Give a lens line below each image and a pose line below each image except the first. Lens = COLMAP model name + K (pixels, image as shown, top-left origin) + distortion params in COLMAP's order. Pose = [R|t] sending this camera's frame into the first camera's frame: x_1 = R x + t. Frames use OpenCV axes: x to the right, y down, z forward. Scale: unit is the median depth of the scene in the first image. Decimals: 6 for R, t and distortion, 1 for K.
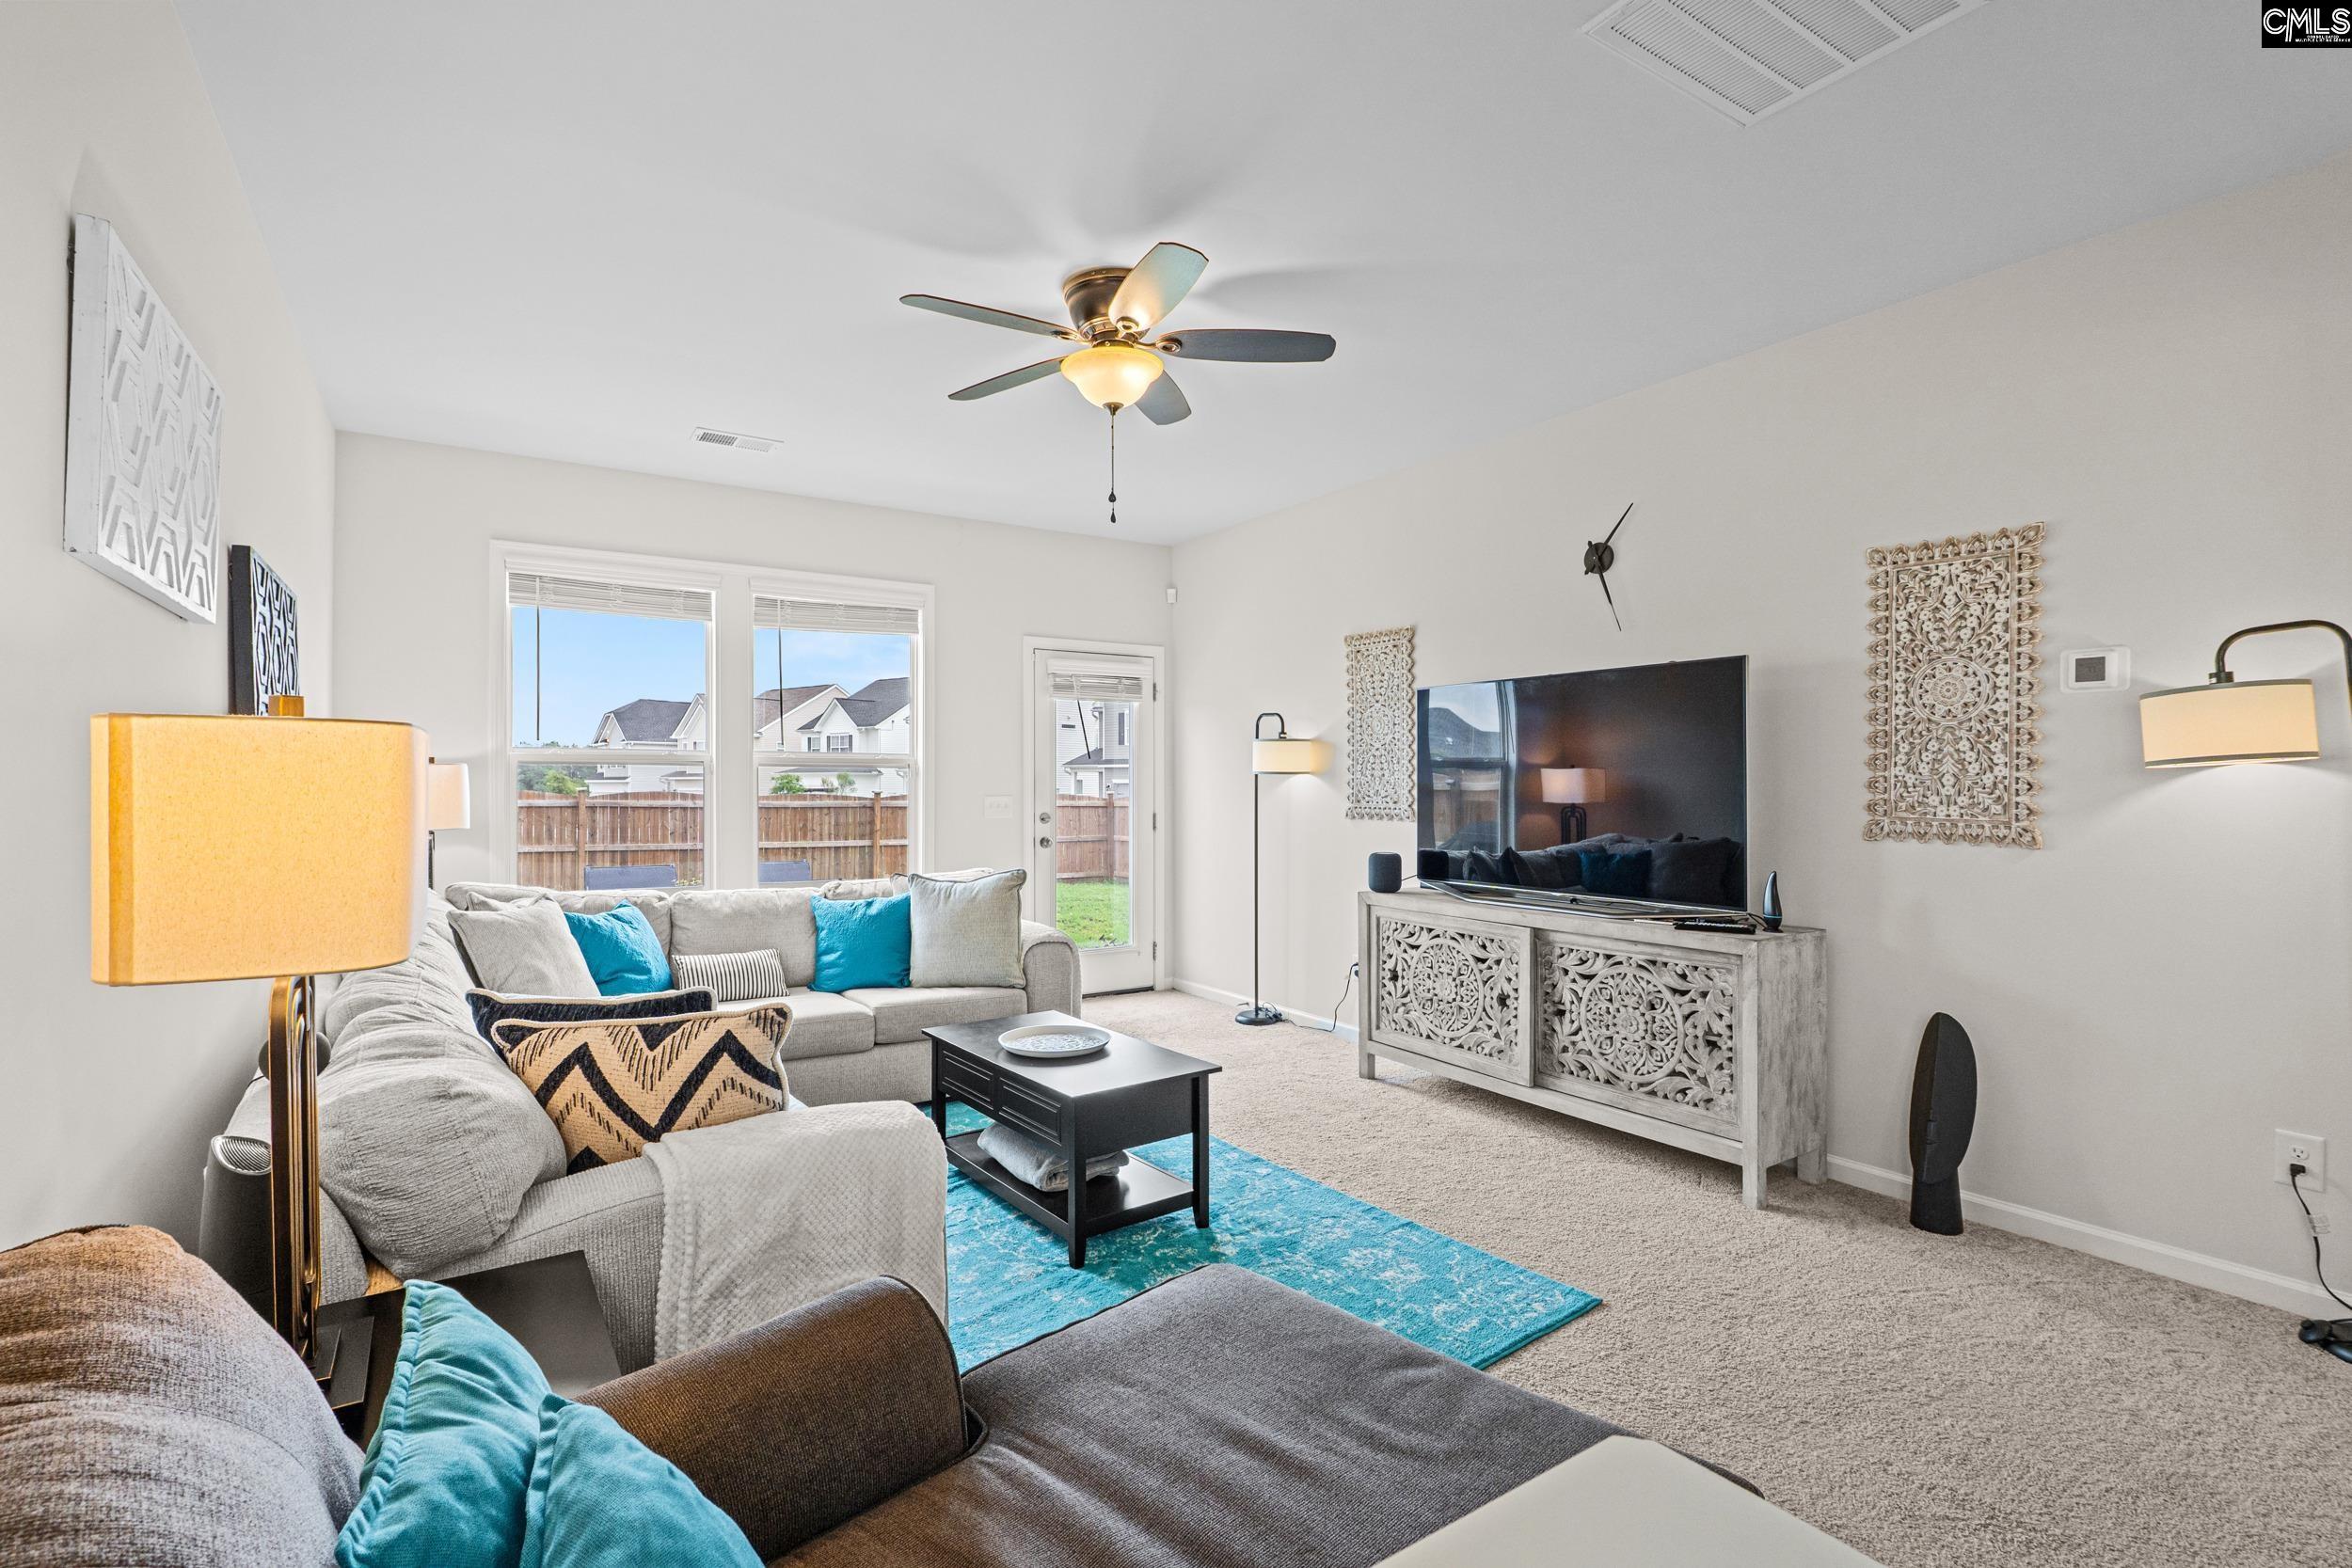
lens RADIAL K [[1083.3, 0, 1188.5], [0, 1083.3, 770.1], [0, 0, 1]] dist [-0.007341, 0.000560]
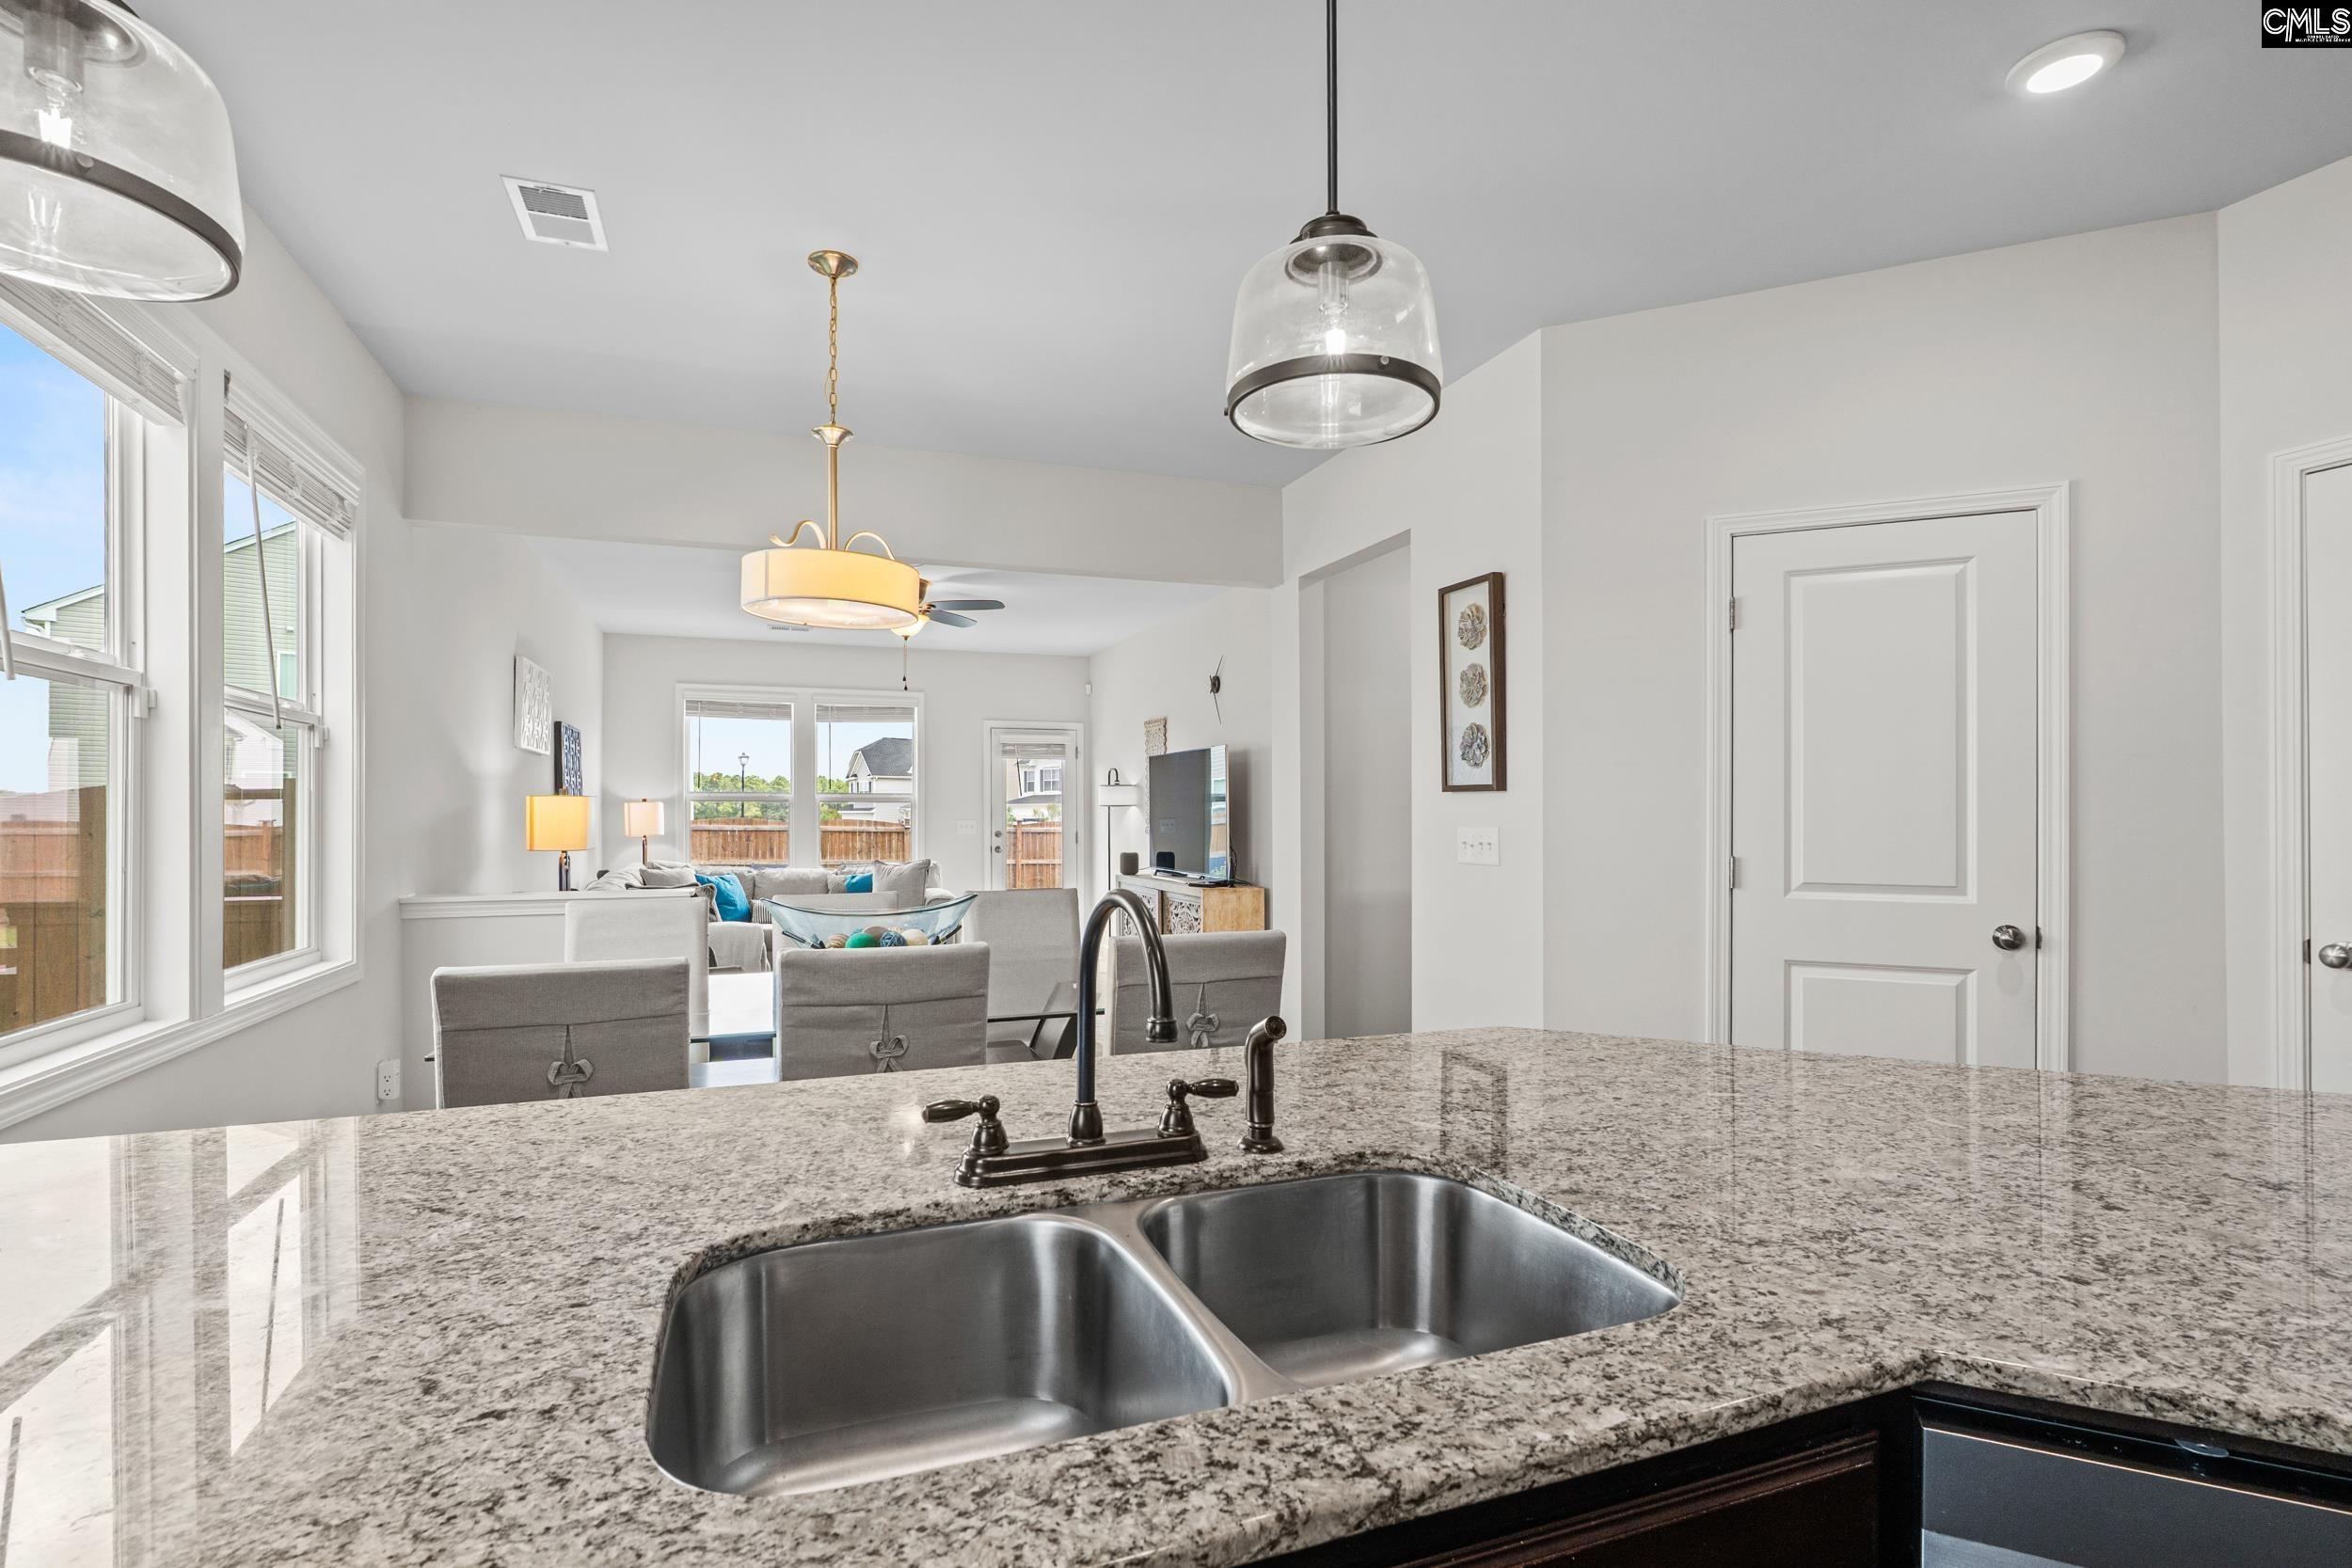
lens RADIAL K [[1083.3, 0, 1160.5], [0, 1083.3, 804.3], [0, 0, 1]] dist [-0.007341, 0.000560]
pose [[0.975275, -0.001633, -0.220990, 0.598504], [0.002279, 0.999994, 0.002669, -0.004188], [0.220984, -0.003107, 0.975273, -0.658036]]
